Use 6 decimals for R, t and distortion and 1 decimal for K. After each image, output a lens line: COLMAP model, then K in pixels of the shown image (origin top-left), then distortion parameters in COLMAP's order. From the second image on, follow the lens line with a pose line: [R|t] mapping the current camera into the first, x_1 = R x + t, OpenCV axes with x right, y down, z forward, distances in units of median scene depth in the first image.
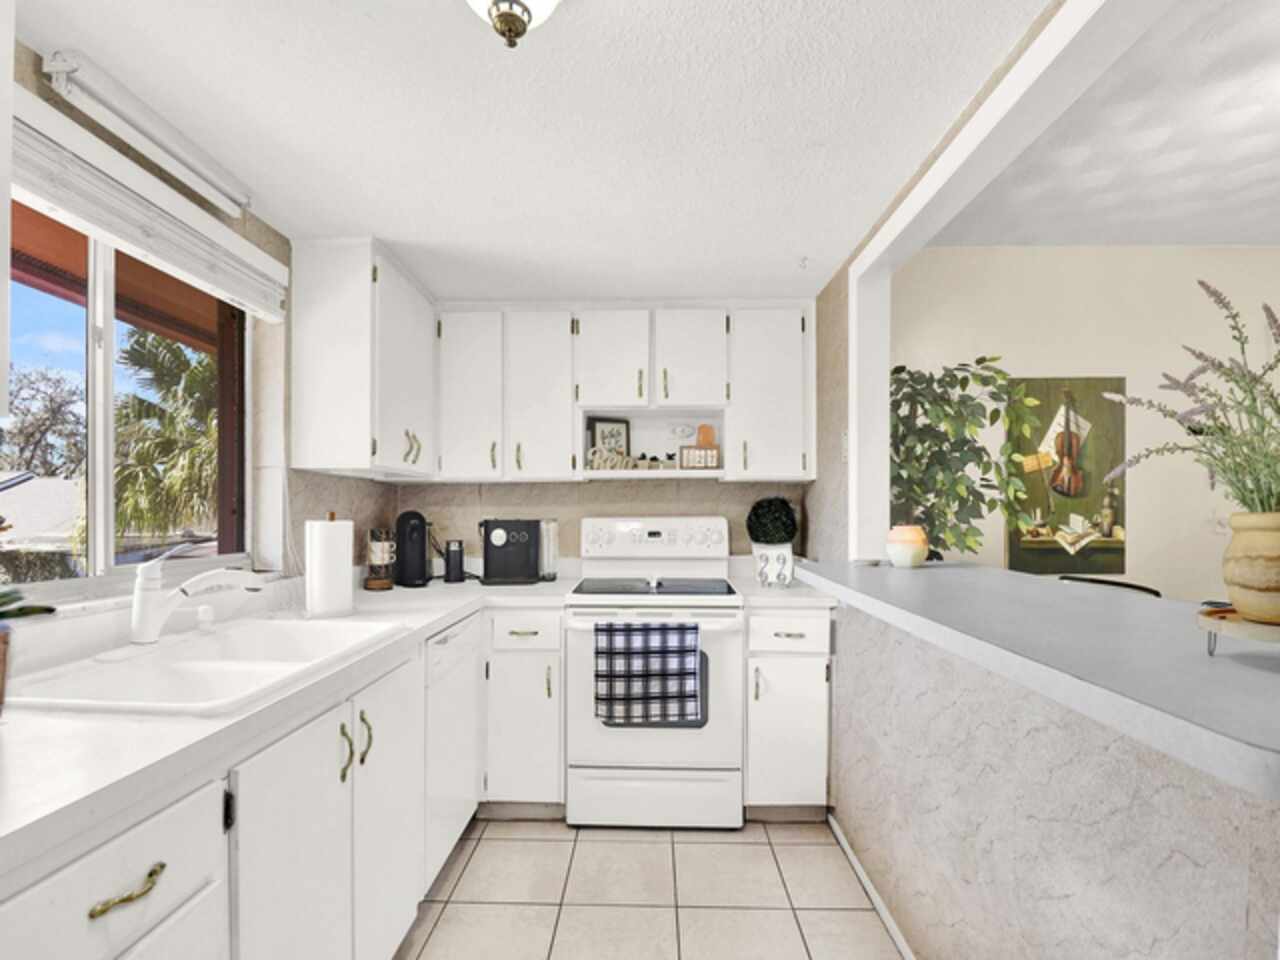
lens RADIAL K [[605.8, 0, 641.2], [0, 605.8, 509.9], [0, 0, 1]] dist [-0.003875, -0.009232]
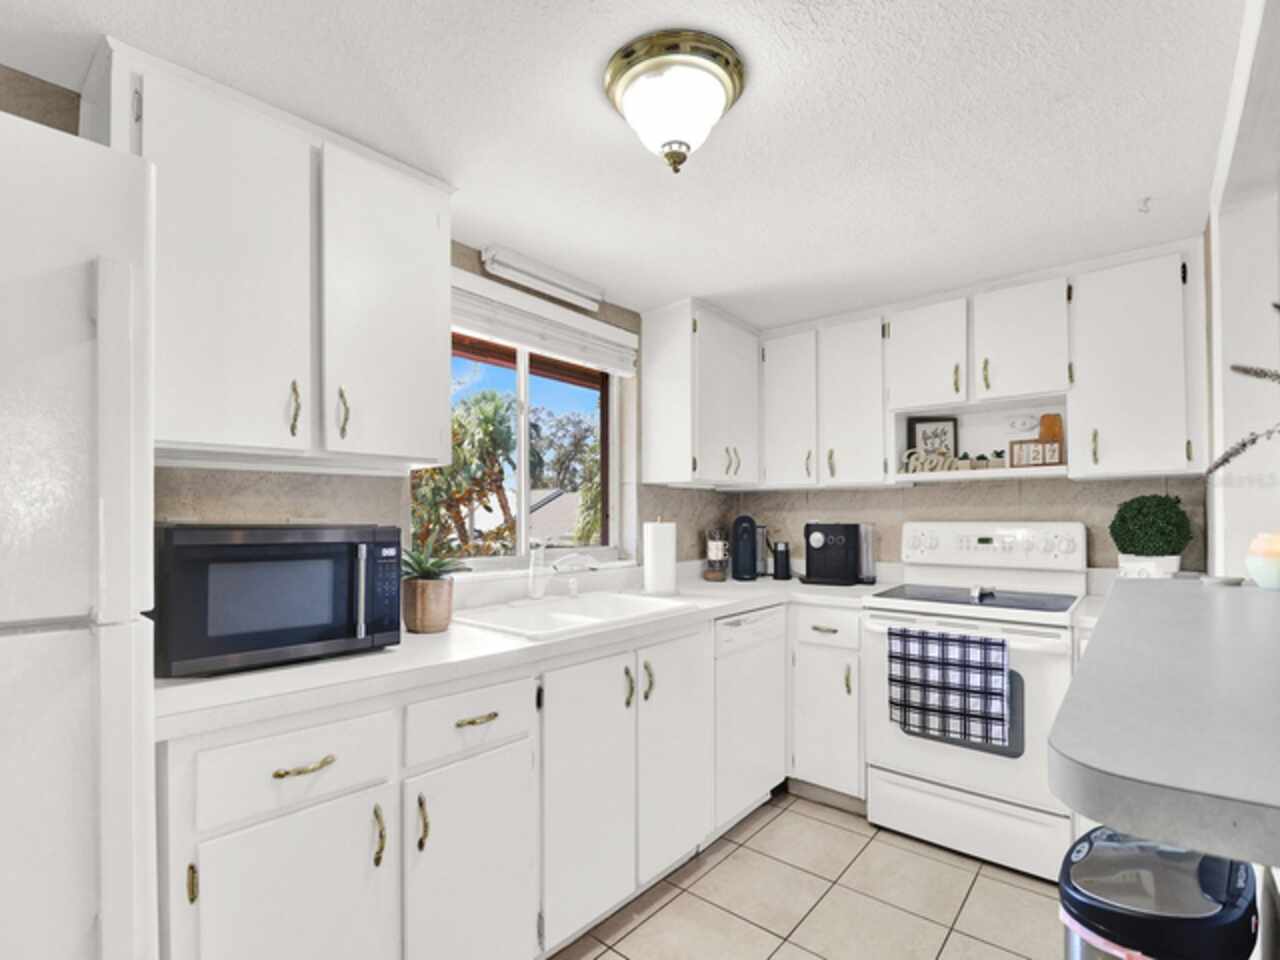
lens RADIAL K [[605.8, 0, 627.4], [0, 605.8, 514.4], [0, 0, 1]] dist [-0.003875, -0.009232]
pose [[0.768265, -0.003979, -0.640119, 0.229386], [0.003107, 0.999992, -0.002487, 0.002102], [0.640124, -0.000078, 0.768271, -0.046135]]
